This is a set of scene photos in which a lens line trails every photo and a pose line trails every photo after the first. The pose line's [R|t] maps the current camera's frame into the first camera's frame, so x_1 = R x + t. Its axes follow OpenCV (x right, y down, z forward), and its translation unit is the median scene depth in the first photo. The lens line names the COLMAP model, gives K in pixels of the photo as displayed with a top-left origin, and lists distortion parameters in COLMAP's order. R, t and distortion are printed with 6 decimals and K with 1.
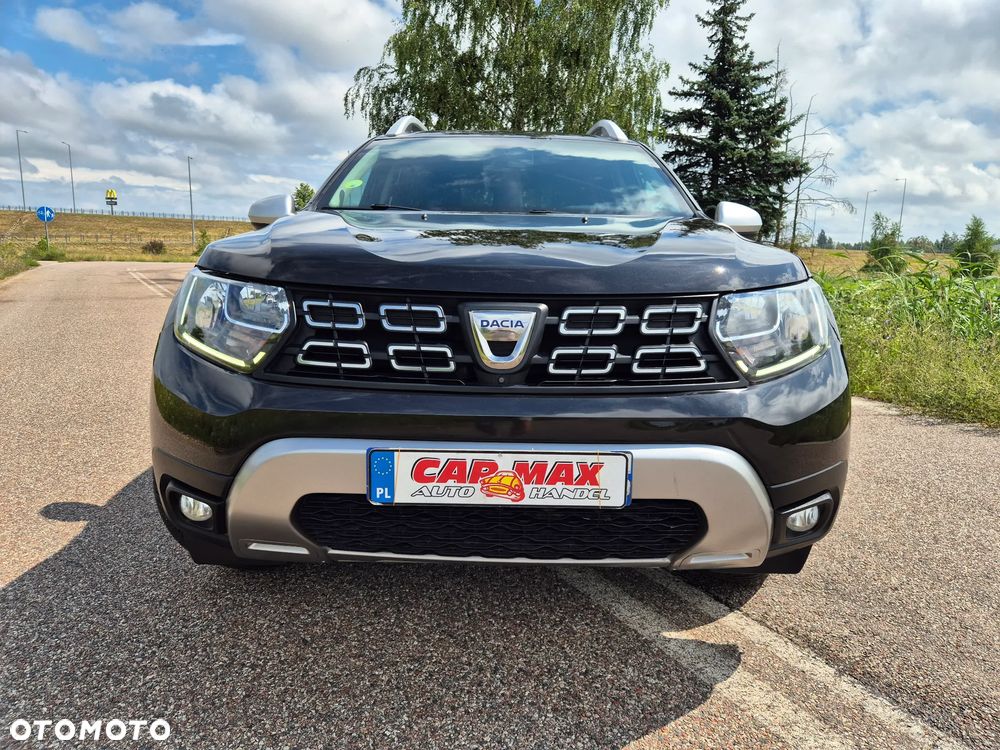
lens RADIAL K [[670.1, 0, 513.6], [0, 670.1, 384.8], [0, 0, 1]] dist [0.067180, -0.046670]
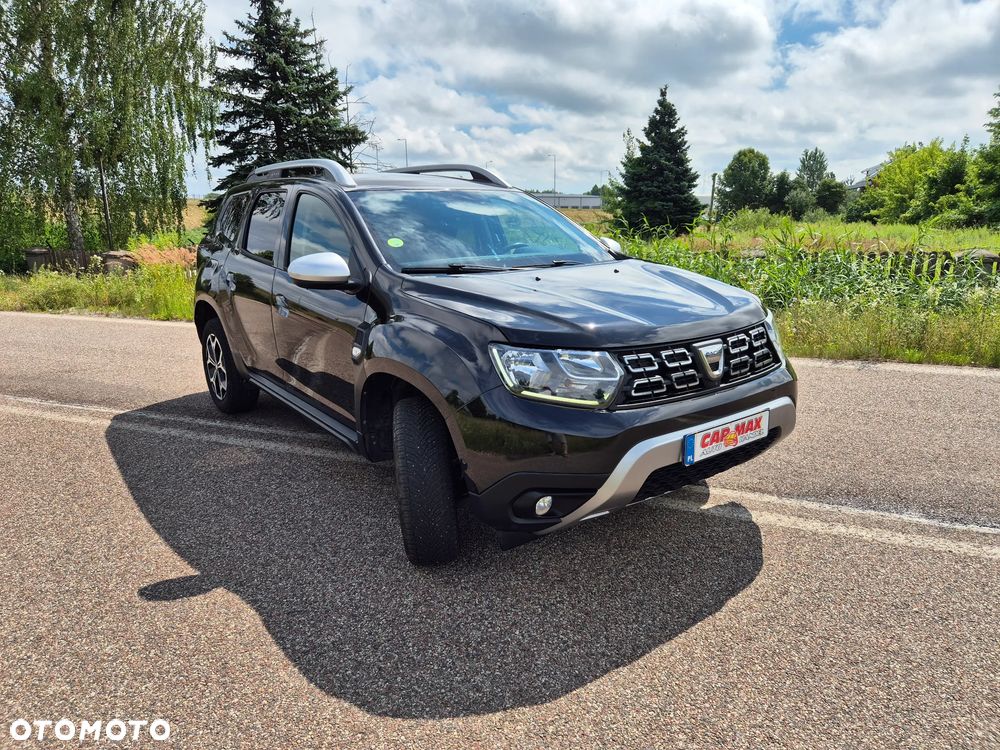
lens RADIAL K [[670.1, 0, 486.8], [0, 670.1, 380.5], [0, 0, 1]] dist [0.067180, -0.046670]
pose [[0.803297, -0.180835, 0.567462, -1.265961], [0.145087, 0.983503, 0.108033, -0.246715], [-0.577637, -0.004451, 0.816282, -0.109960]]
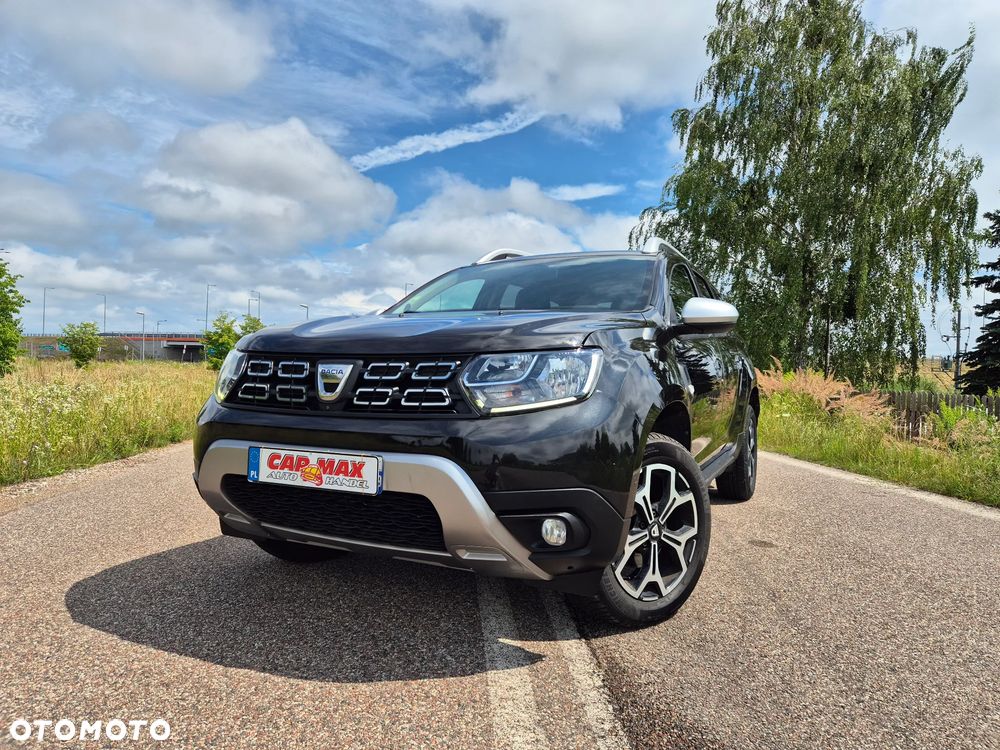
lens RADIAL K [[670.1, 0, 506.0], [0, 670.1, 375.2], [0, 0, 1]] dist [0.067180, -0.046670]
pose [[0.894421, -0.002439, -0.447220, 0.850662], [-0.083840, 0.981342, -0.173027, 0.125237], [0.439297, 0.192254, 0.877528, -0.160345]]
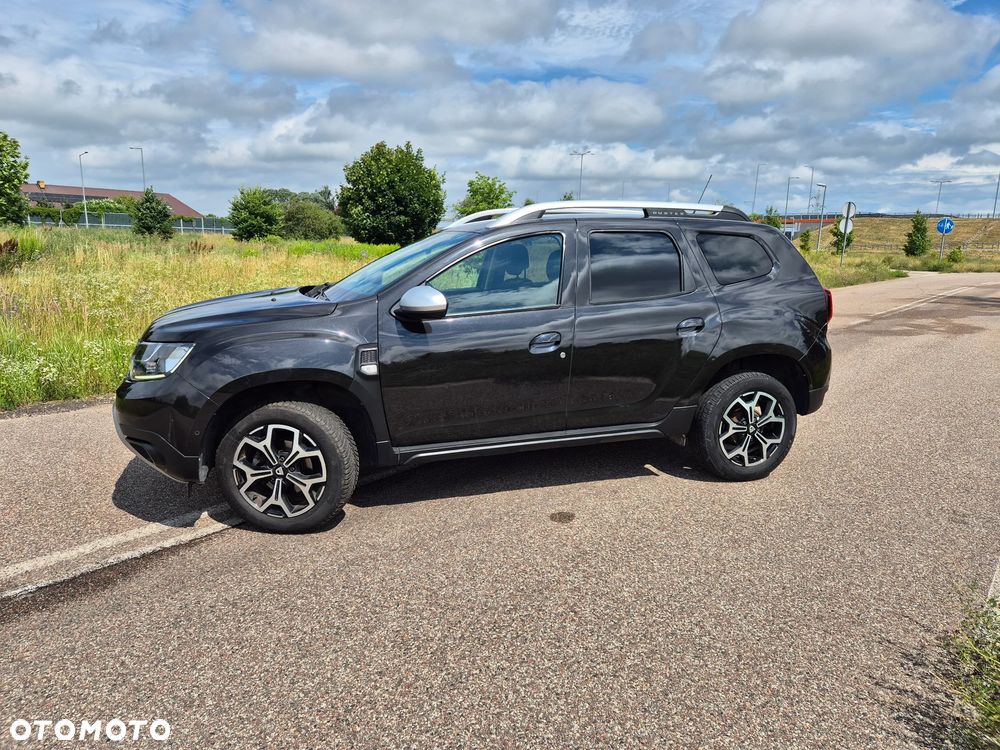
lens RADIAL K [[670.1, 0, 503.5], [0, 670.1, 368.5], [0, 0, 1]] dist [0.067180, -0.046670]
pose [[0.316586, 0.157936, -0.935323, 2.503830], [-0.187385, 0.977023, 0.101552, -0.441915], [0.929871, 0.143115, 0.338906, 1.186419]]
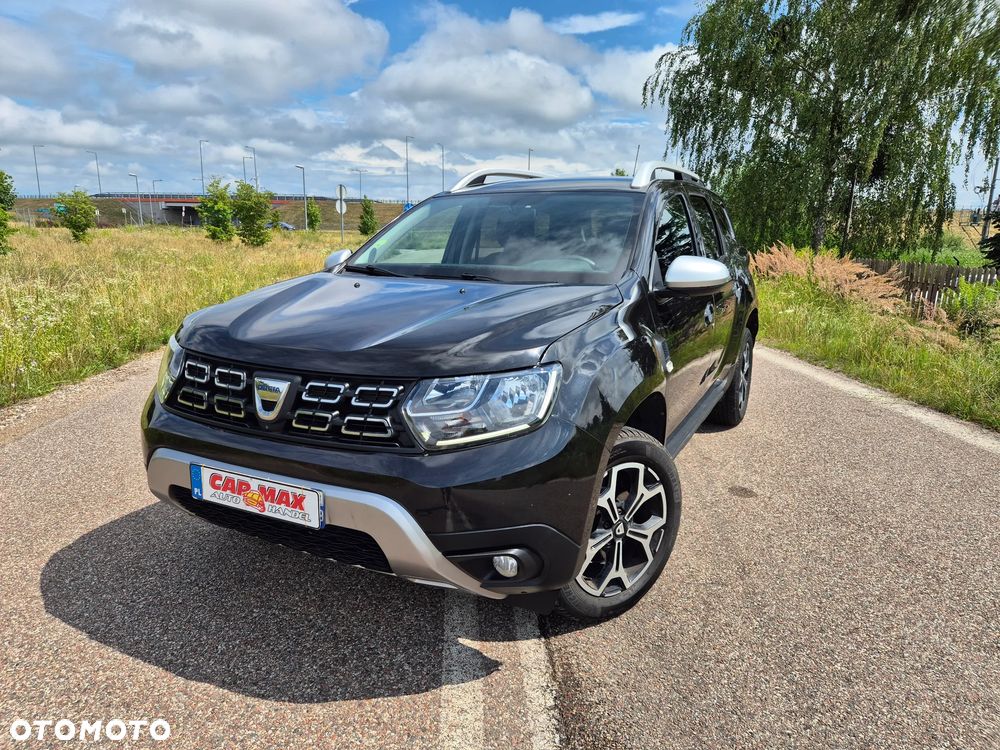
lens RADIAL K [[670.1, 0, 498.8], [0, 670.1, 387.6], [0, 0, 1]] dist [0.067180, -0.046670]
pose [[0.884154, 0.091360, -0.458176, 0.881490], [-0.075911, 0.995754, 0.052064, -0.167659], [0.460988, -0.011252, 0.887335, -0.048681]]
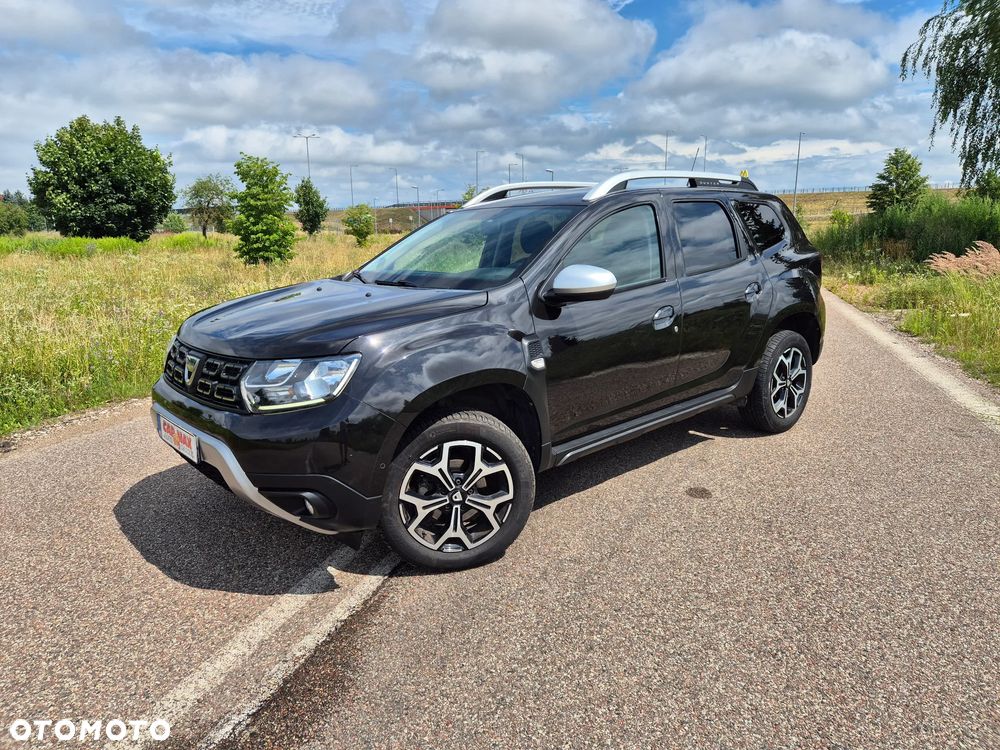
lens RADIAL K [[670.1, 0, 502.4], [0, 670.1, 372.1], [0, 0, 1]] dist [0.067180, -0.046670]
pose [[0.655263, 0.122659, -0.745376, 1.750779], [-0.106461, 0.991876, 0.069633, -0.251855], [0.747861, 0.033726, 0.662998, 0.275671]]
